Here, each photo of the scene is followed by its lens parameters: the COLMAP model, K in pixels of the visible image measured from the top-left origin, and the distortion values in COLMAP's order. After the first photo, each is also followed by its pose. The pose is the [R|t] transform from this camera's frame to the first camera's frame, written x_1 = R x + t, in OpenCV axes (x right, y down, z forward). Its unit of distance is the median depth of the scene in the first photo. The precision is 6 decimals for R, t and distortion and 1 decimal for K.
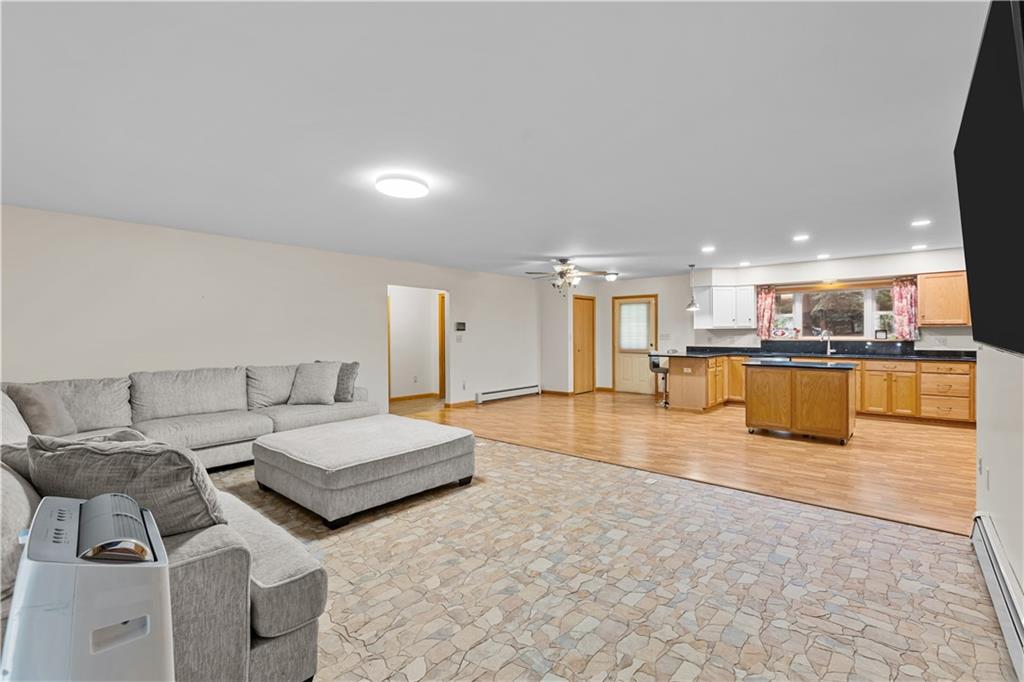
lens RADIAL K [[457.2, 0, 506.6], [0, 457.2, 337.5], [0, 0, 1]] dist [-0.001829, 0.000634]
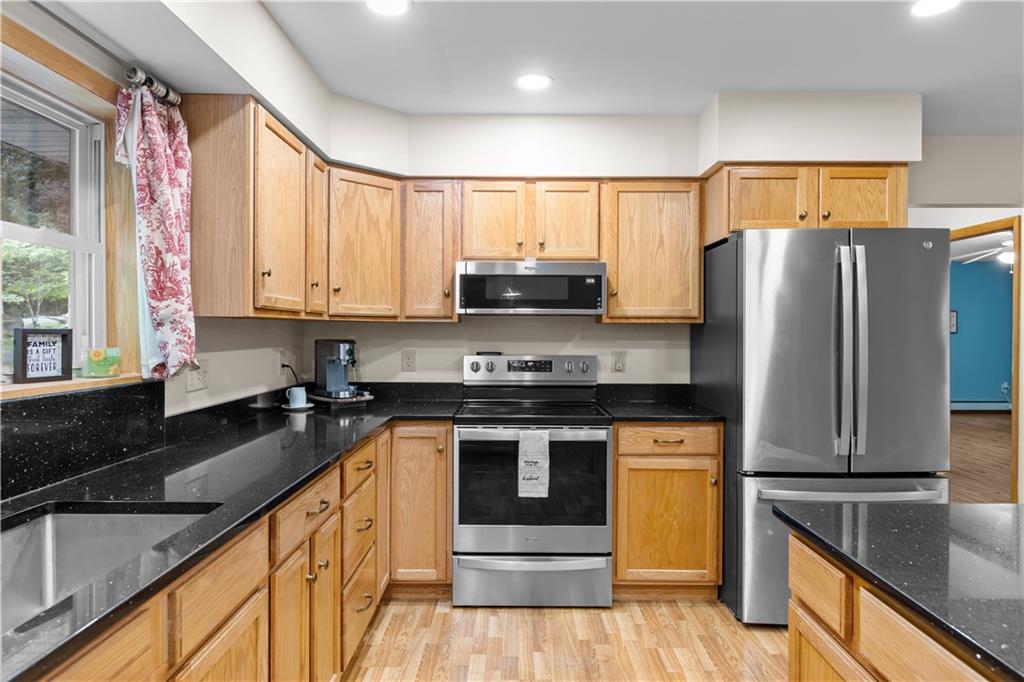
lens RADIAL K [[624.8, 0, 514.3], [0, 624.8, 332.0], [0, 0, 1]] dist [0.002166, 0.000571]
pose [[-0.650120, 0.007105, 0.759798, 0.456357], [0.012888, 0.999916, 0.001677, -0.011774], [-0.759722, 0.010883, -0.650157, 0.896954]]
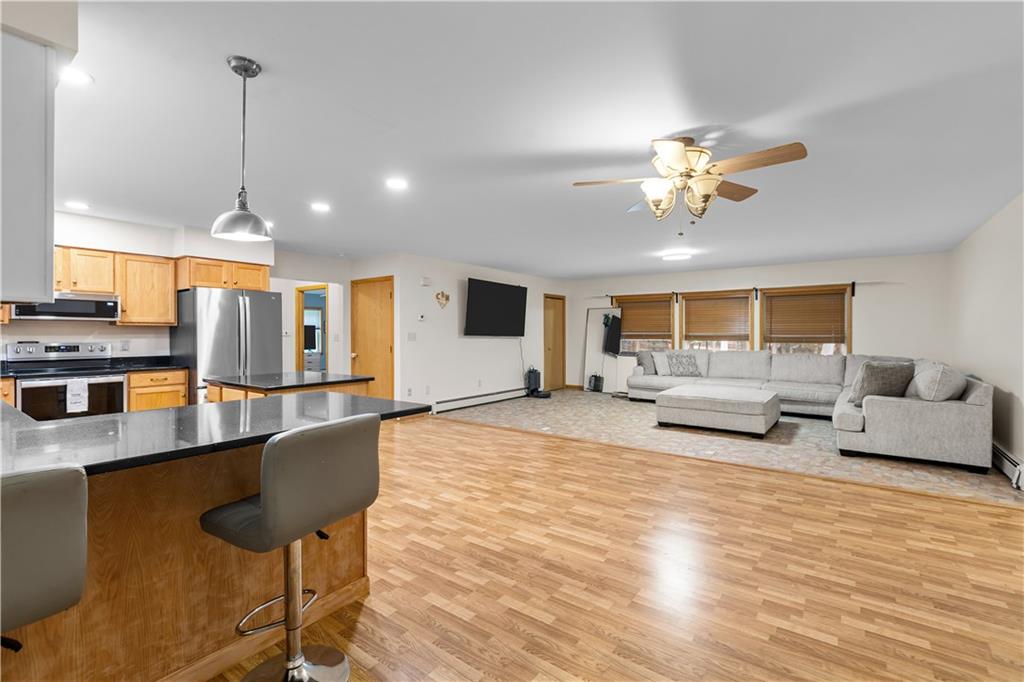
lens RADIAL K [[457.2, 0, 511.4], [0, 457.2, 335.6], [0, 0, 1]] dist [-0.001829, 0.000634]
pose [[-0.997265, 0.010063, -0.073222, 0.265748], [0.008959, 0.999841, 0.015400, -0.007415], [0.073366, 0.014702, -0.997197, 1.210837]]
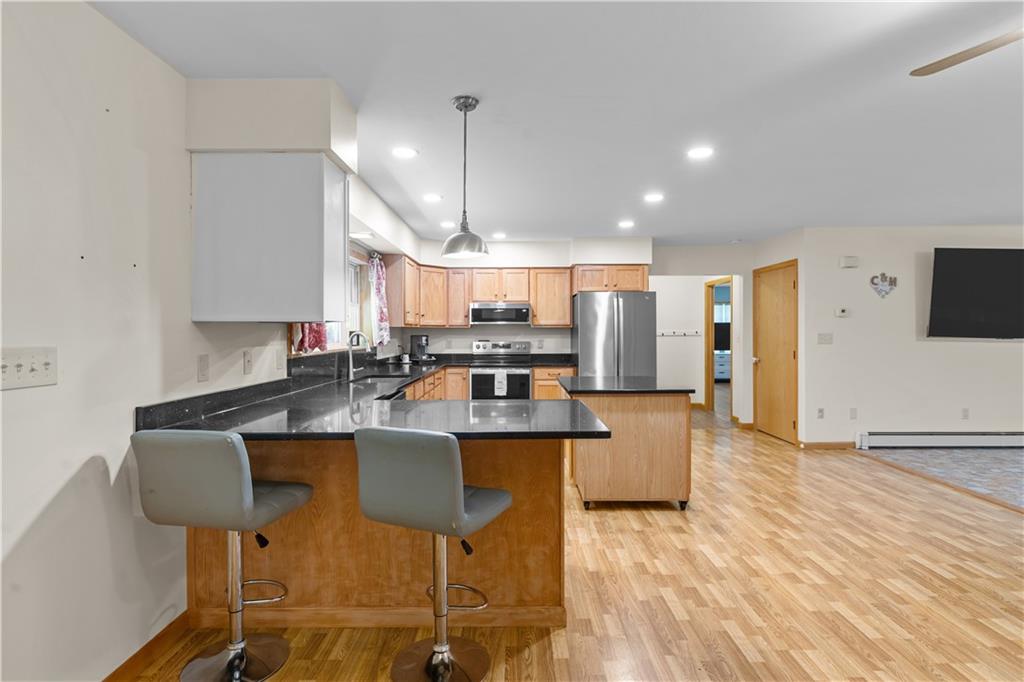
lens RADIAL K [[512.4, 0, 511.4], [0, 512.4, 333.6], [0, 0, 1]] dist [-0.002098, 0.000193]
pose [[-0.652502, 0.006517, 0.757759, 0.138385], [0.016924, 0.999839, 0.005974, -0.012187], [-0.757598, 0.016723, -0.652507, 1.136459]]
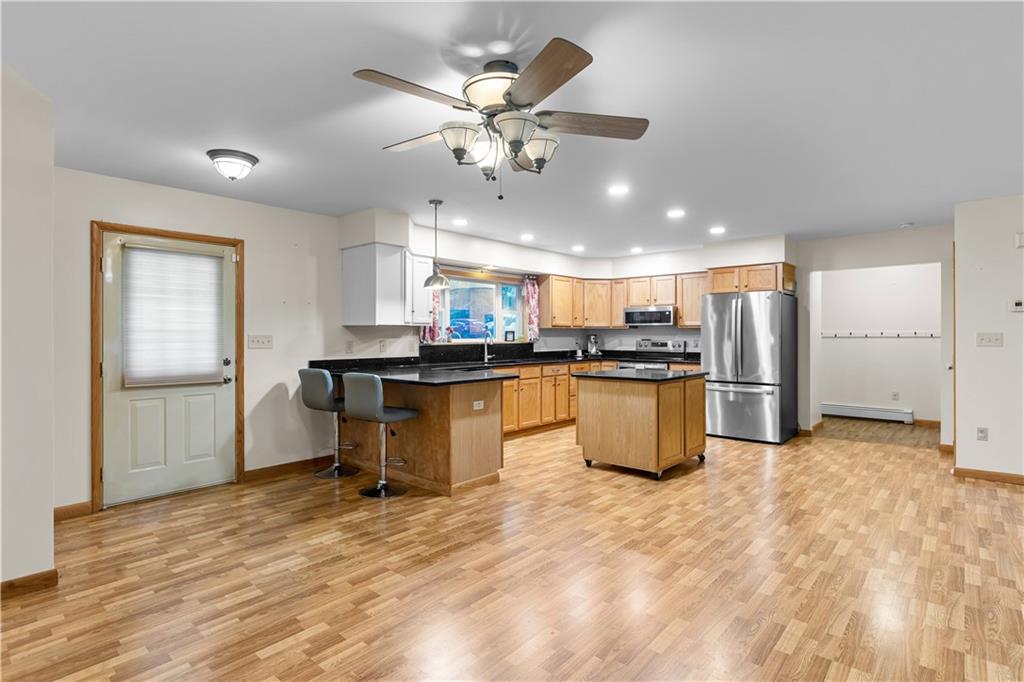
lens RADIAL K [[512.4, 0, 512.7], [0, 512.4, 334.0], [0, 0, 1]] dist [-0.002098, 0.000193]
pose [[0.007906, 0.008730, 0.999931, -0.162816], [0.012279, 0.999886, -0.008827, -0.001769], [-0.999893, 0.012348, 0.007798, 0.868218]]
